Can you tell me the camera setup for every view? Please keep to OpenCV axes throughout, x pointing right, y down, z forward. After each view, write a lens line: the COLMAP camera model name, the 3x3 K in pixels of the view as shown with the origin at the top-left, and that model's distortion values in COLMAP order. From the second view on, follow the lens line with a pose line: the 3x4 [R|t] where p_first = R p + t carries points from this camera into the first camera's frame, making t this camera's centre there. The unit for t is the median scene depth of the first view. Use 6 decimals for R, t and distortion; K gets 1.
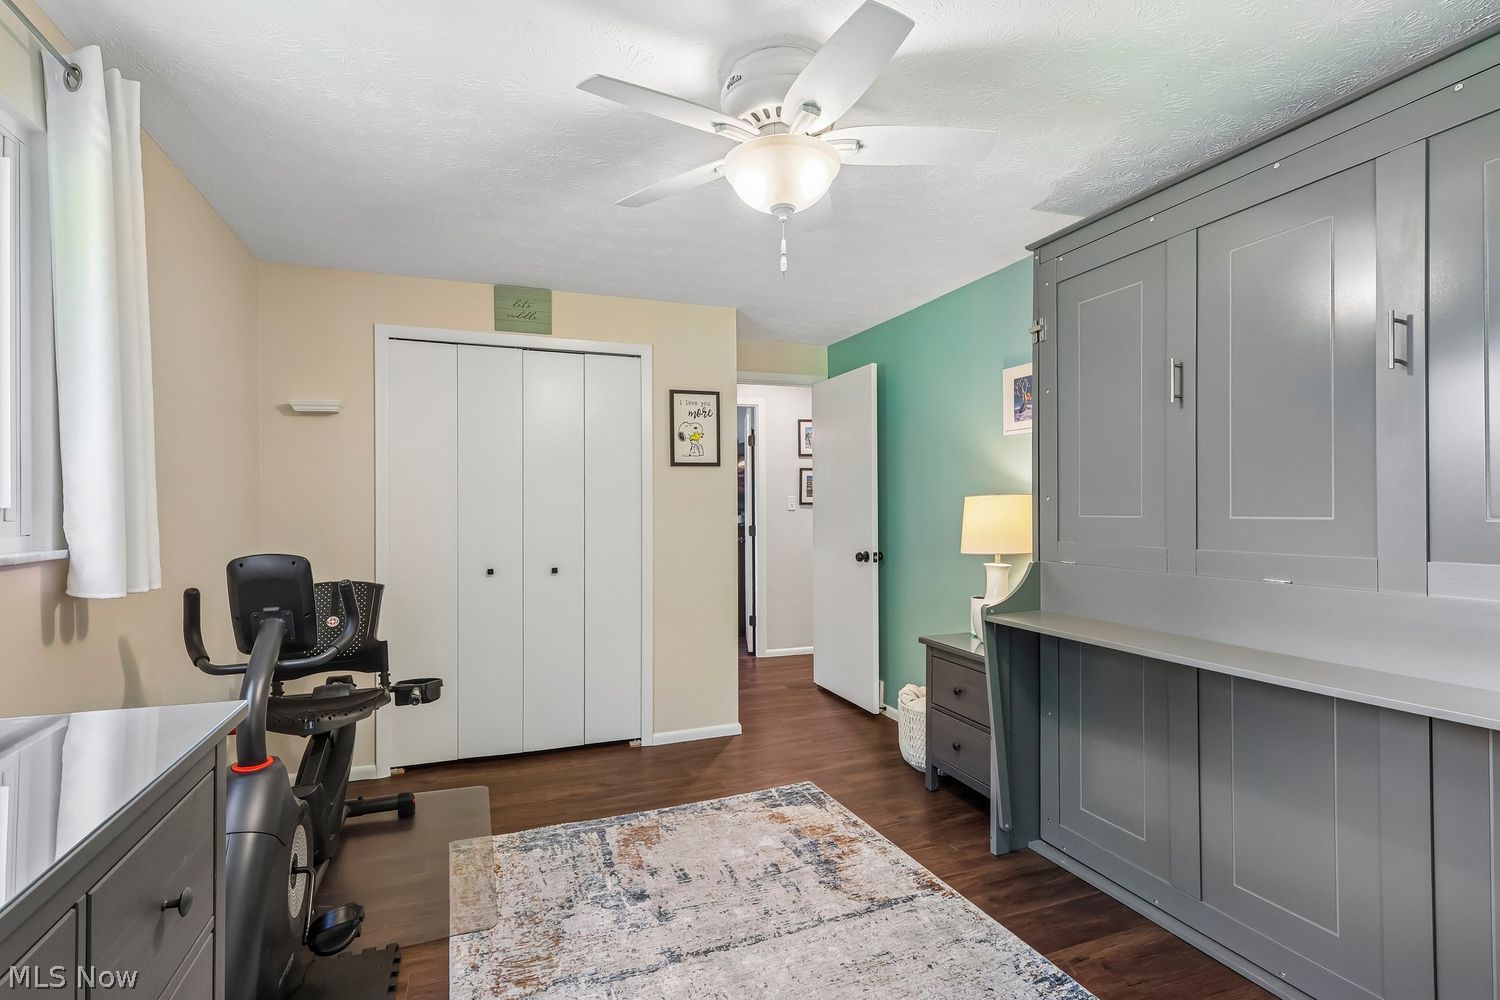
lens RADIAL K [[722.2, 0, 739.3], [0, 722.2, 499.7], [0, 0, 1]] dist [-0.003997, 0.000548]
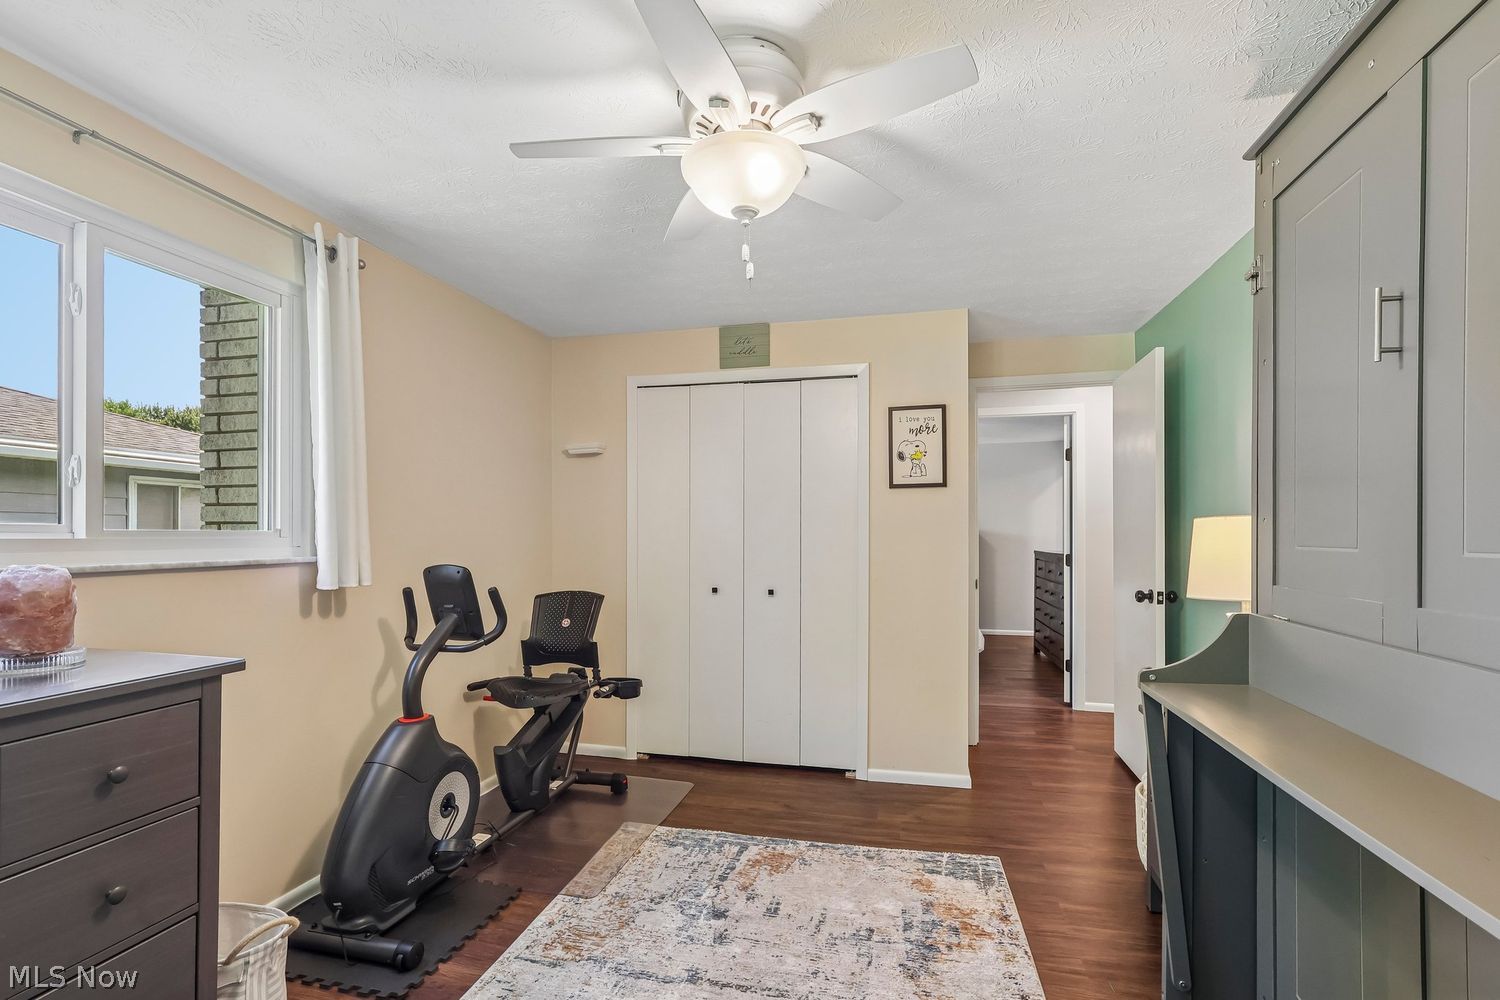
lens RADIAL K [[722.2, 0, 720.2], [0, 722.2, 523.4], [0, 0, 1]] dist [-0.003997, 0.000548]
pose [[0.814990, -0.001792, -0.579473, 0.349729], [0.000653, 0.999997, -0.002174, 0.001697], [0.579475, 0.001393, 0.814989, 0.133950]]
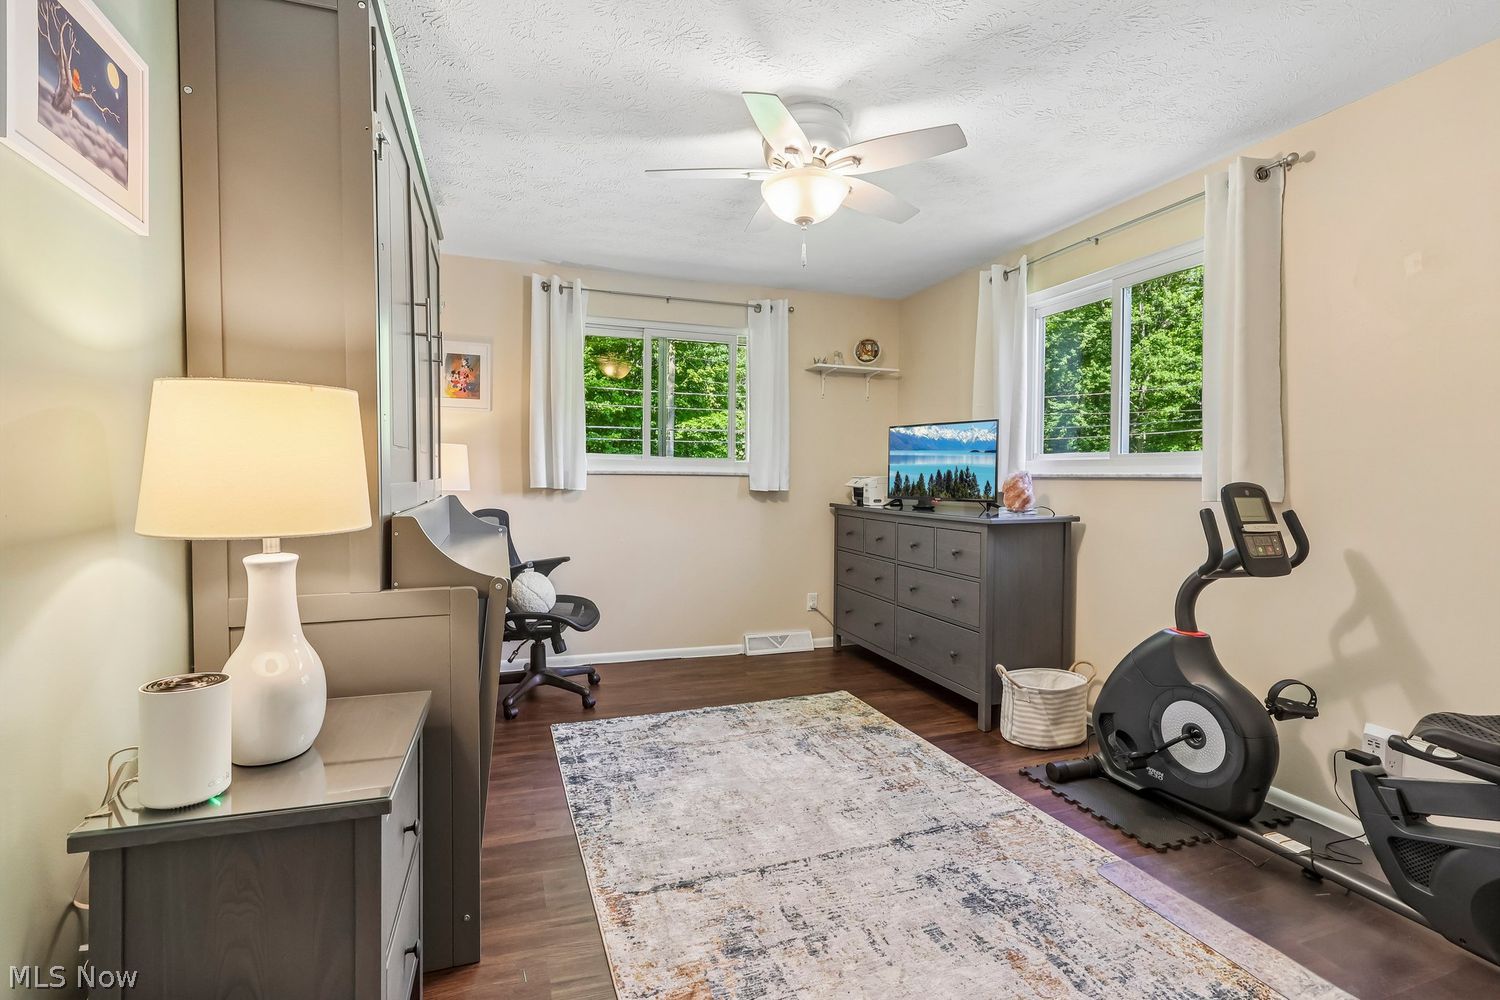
lens RADIAL K [[722.2, 0, 747.4], [0, 722.2, 492.8], [0, 0, 1]] dist [-0.003997, 0.000548]
pose [[-0.999953, -0.003027, 0.009245, 0.089679], [-0.002780, 0.999641, 0.026657, 0.040824], [-0.009322, 0.026630, -0.999602, 1.408969]]
